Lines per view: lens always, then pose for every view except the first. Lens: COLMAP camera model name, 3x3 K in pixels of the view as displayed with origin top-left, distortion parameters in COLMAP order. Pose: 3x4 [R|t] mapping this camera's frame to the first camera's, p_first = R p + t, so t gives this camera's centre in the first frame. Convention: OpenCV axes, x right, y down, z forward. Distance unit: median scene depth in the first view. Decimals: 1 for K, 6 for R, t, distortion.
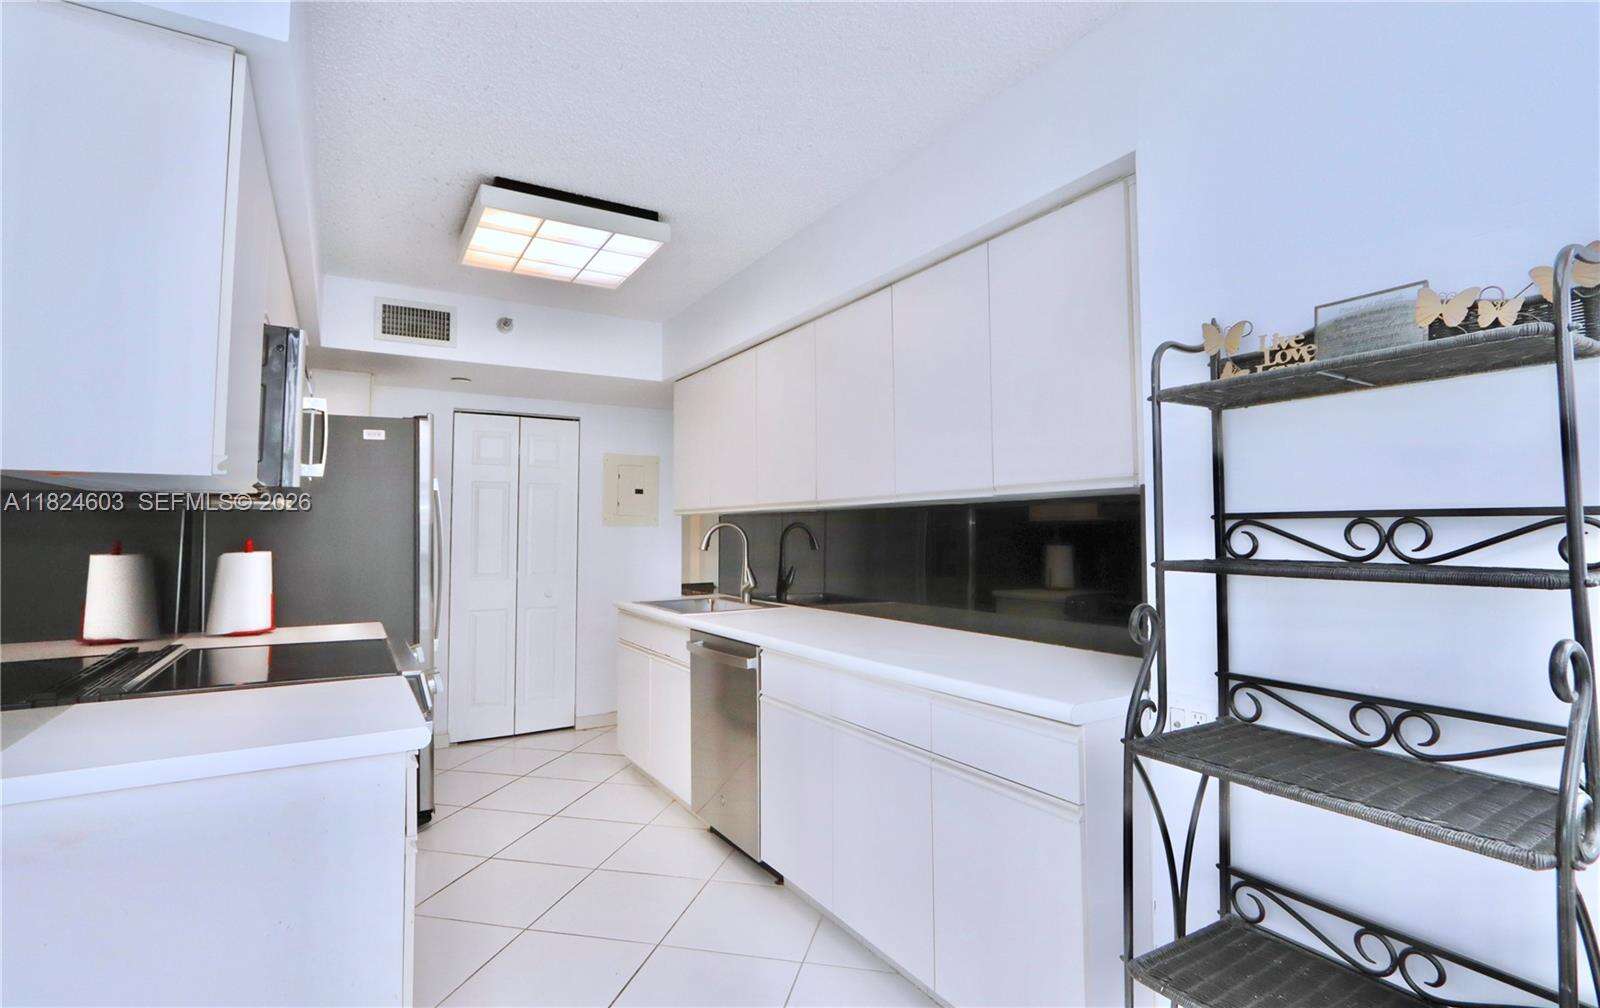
lens RADIAL K [[753.1, 0, 806.8], [0, 753.1, 543.9], [0, 0, 1]] dist [-0.010475, 0.001220]
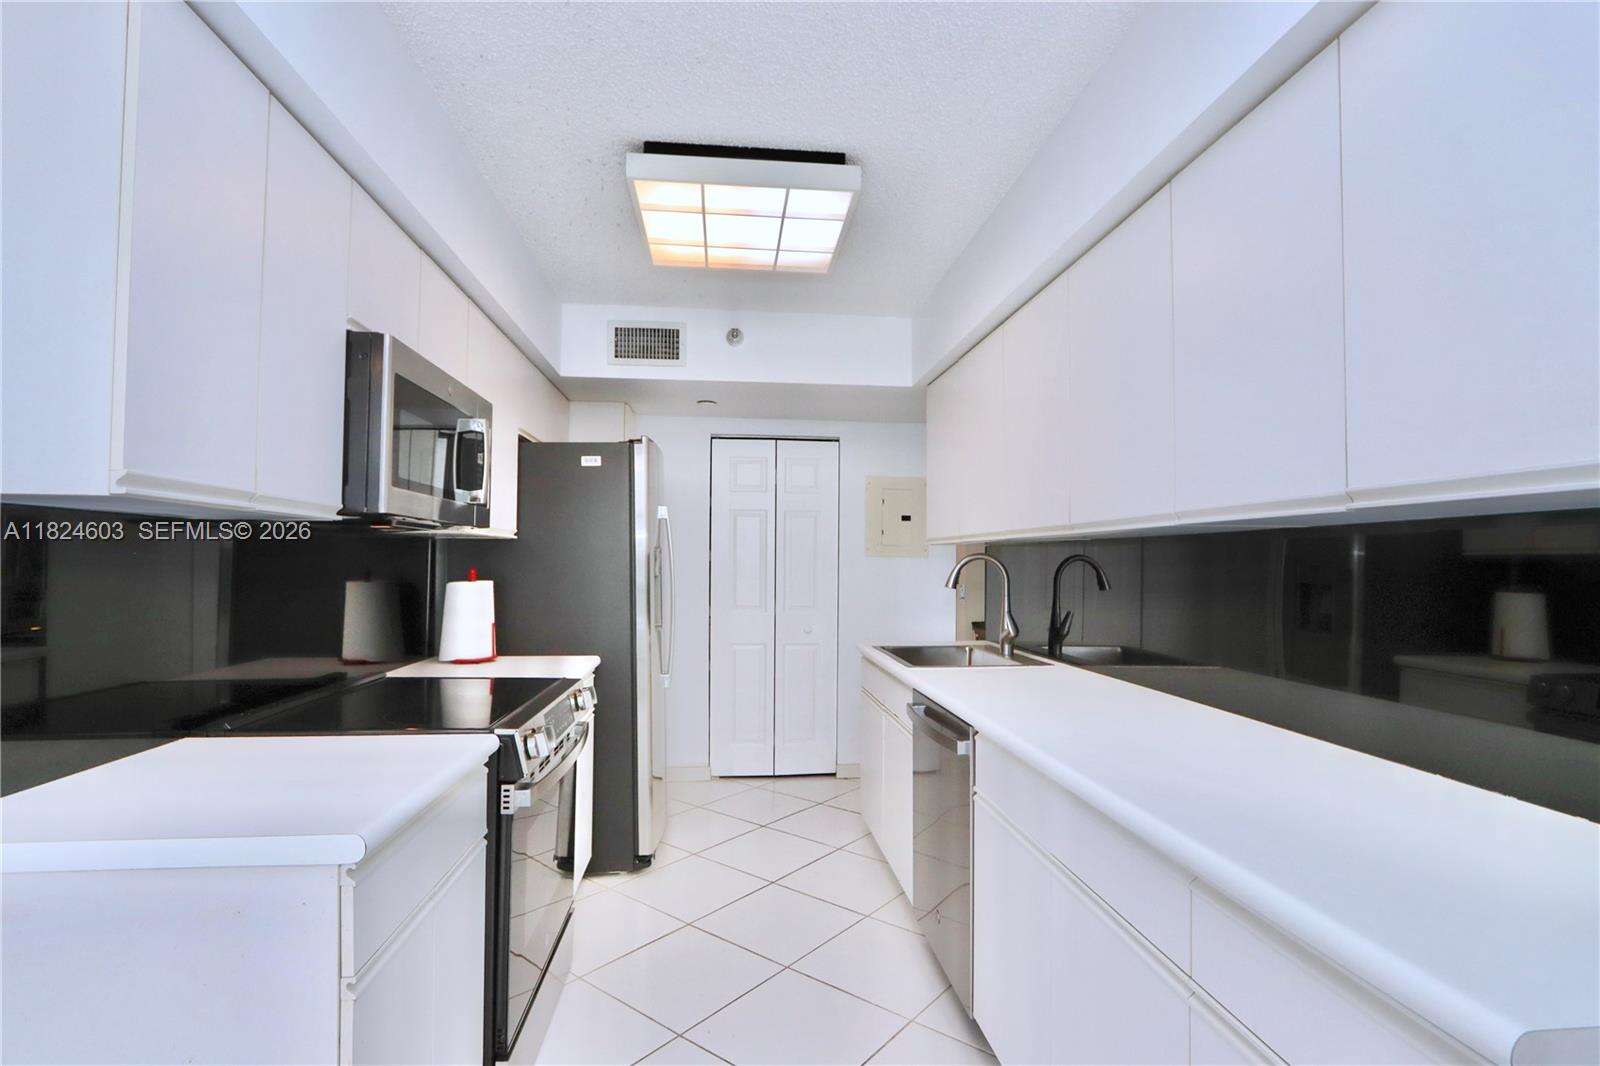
lens RADIAL K [[758.0, 0, 807.0], [0, 758.0, 571.3], [0, 0, 1]] dist [-0.009247, -0.000270]
pose [[0.903085, 0.015440, -0.429185, 0.084835], [-0.016857, 0.999858, 0.000501, -0.008494], [0.429131, 0.006783, 0.903217, 0.224535]]
